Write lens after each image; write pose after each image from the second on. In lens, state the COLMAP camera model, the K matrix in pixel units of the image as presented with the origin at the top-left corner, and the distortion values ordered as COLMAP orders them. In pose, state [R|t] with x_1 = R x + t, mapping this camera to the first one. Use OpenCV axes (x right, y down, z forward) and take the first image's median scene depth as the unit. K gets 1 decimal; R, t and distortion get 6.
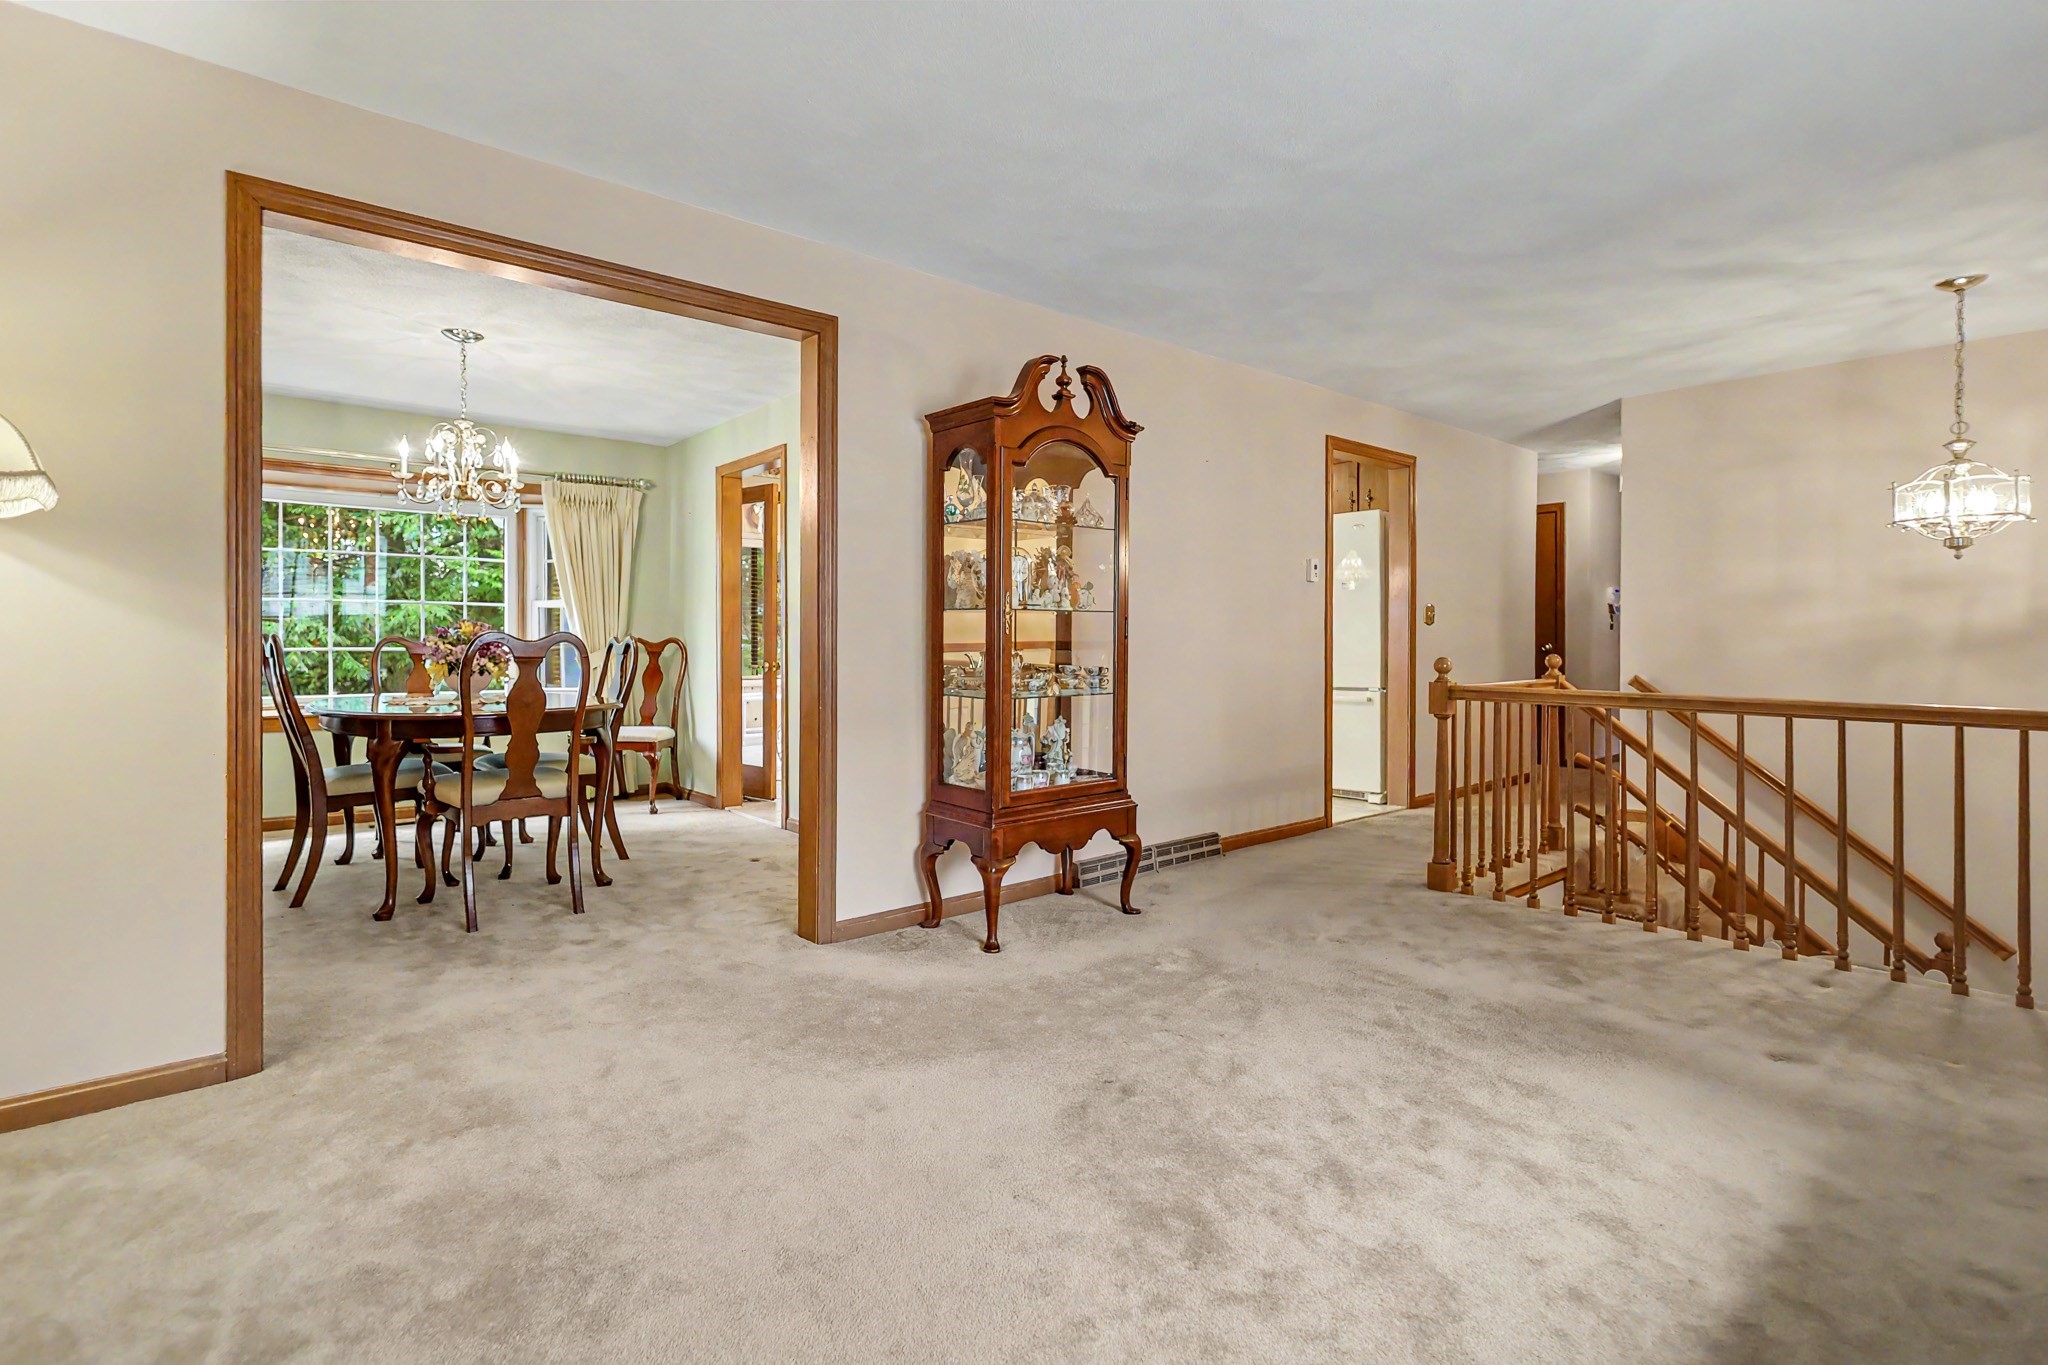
lens RADIAL K [[1002.6, 0, 1024.2], [0, 1002.6, 669.9], [0, 0, 1]] dist [-0.000512, 0.001516]
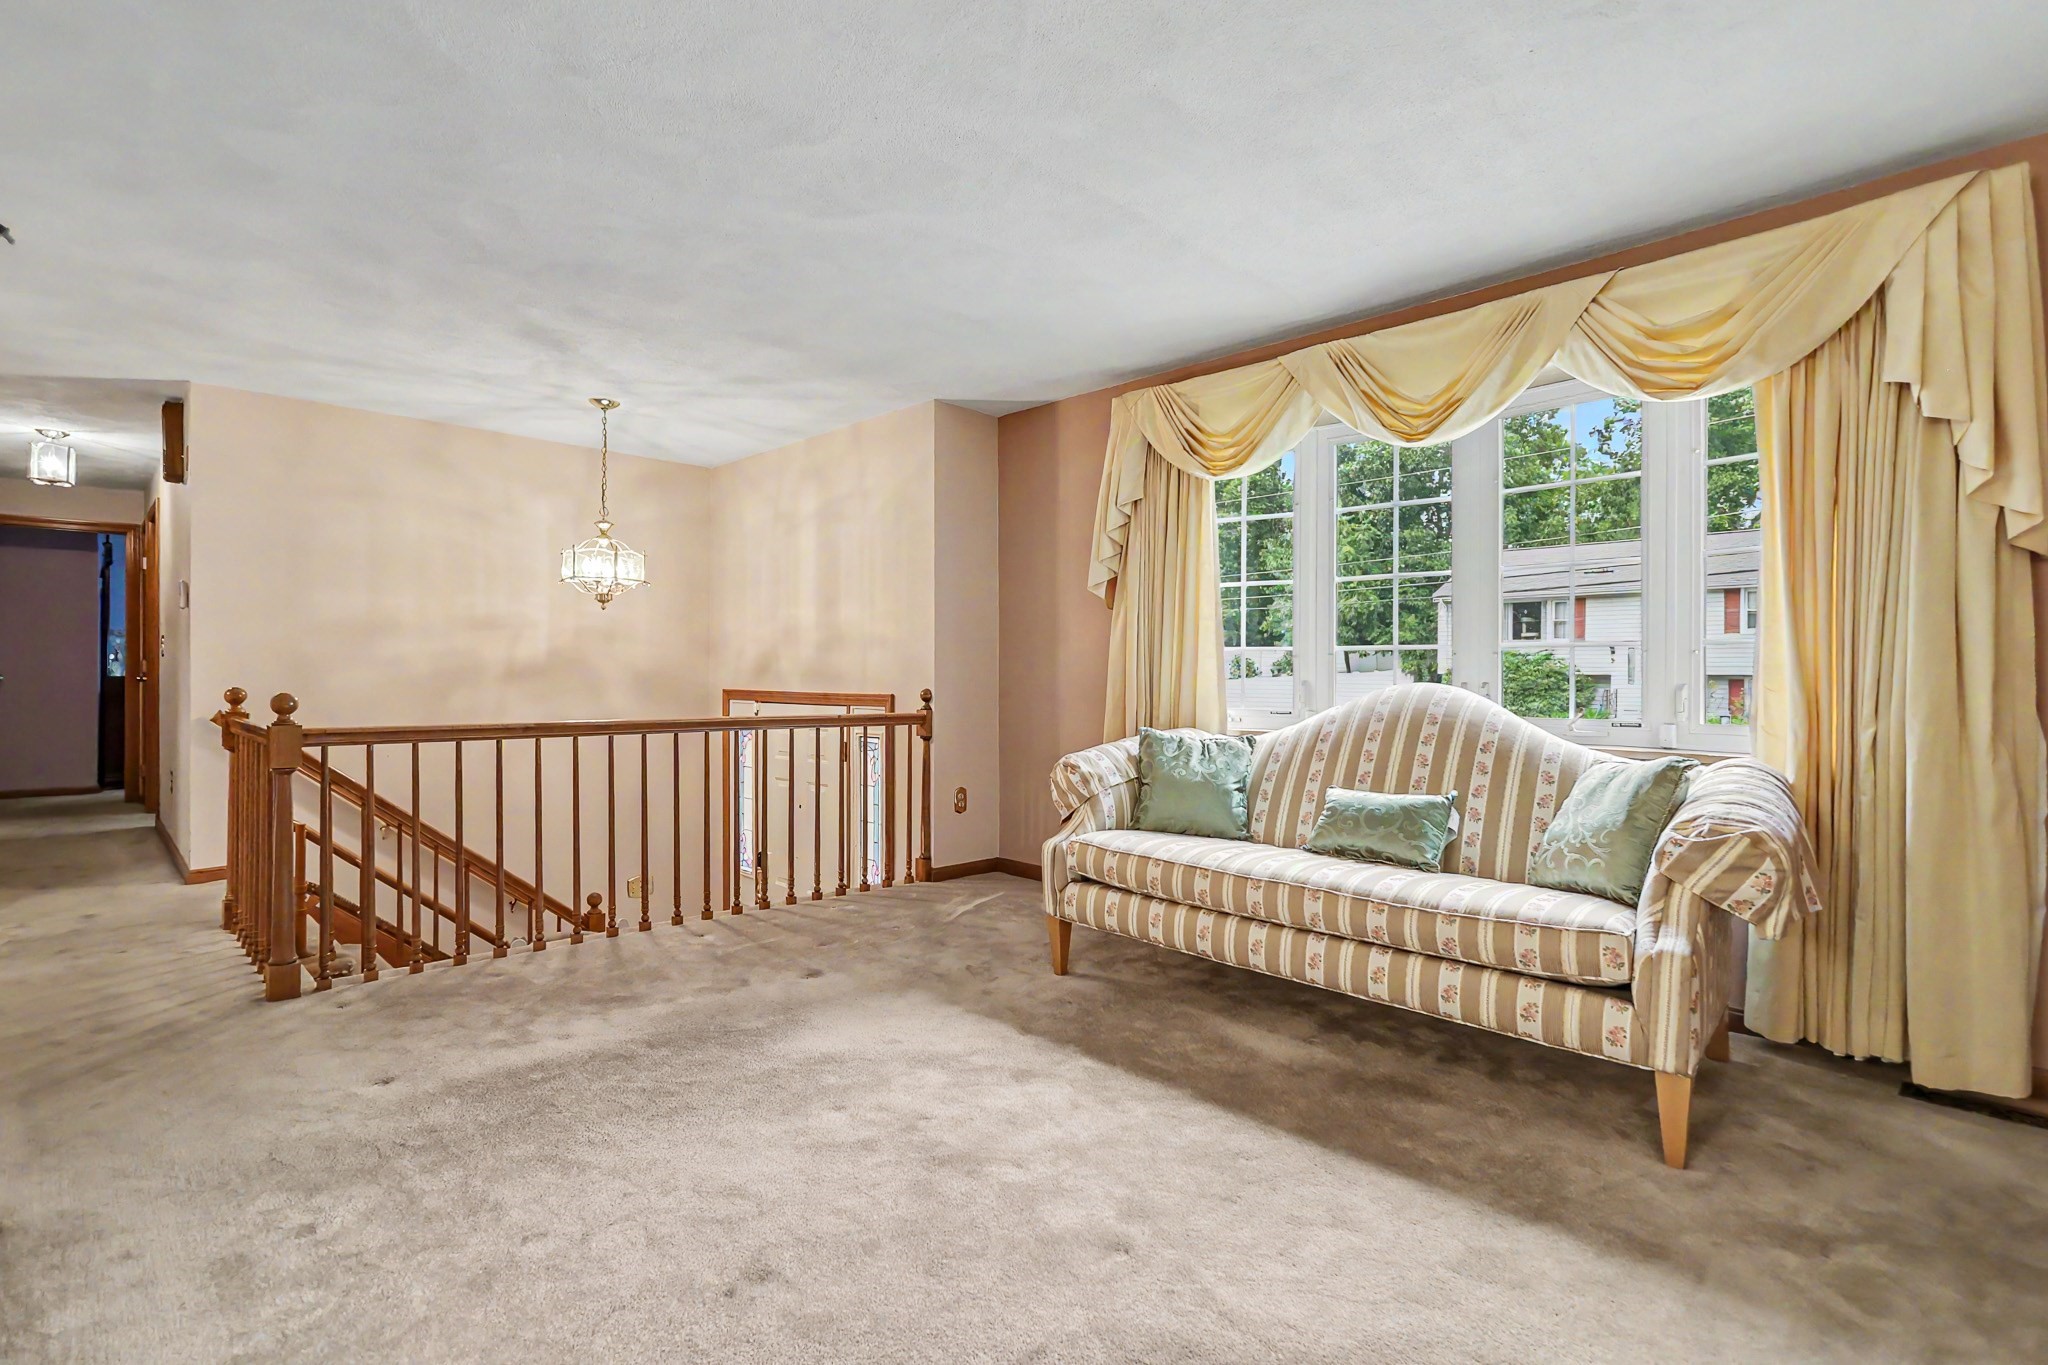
lens RADIAL K [[1002.6, 0, 1005.1], [0, 1002.6, 667.0], [0, 0, 1]] dist [-0.000512, 0.001516]
pose [[-0.078260, 0.003951, 0.996925, -0.390743], [0.028086, 0.999604, -0.001757, -0.014879], [-0.996537, 0.027863, -0.078340, 0.517751]]
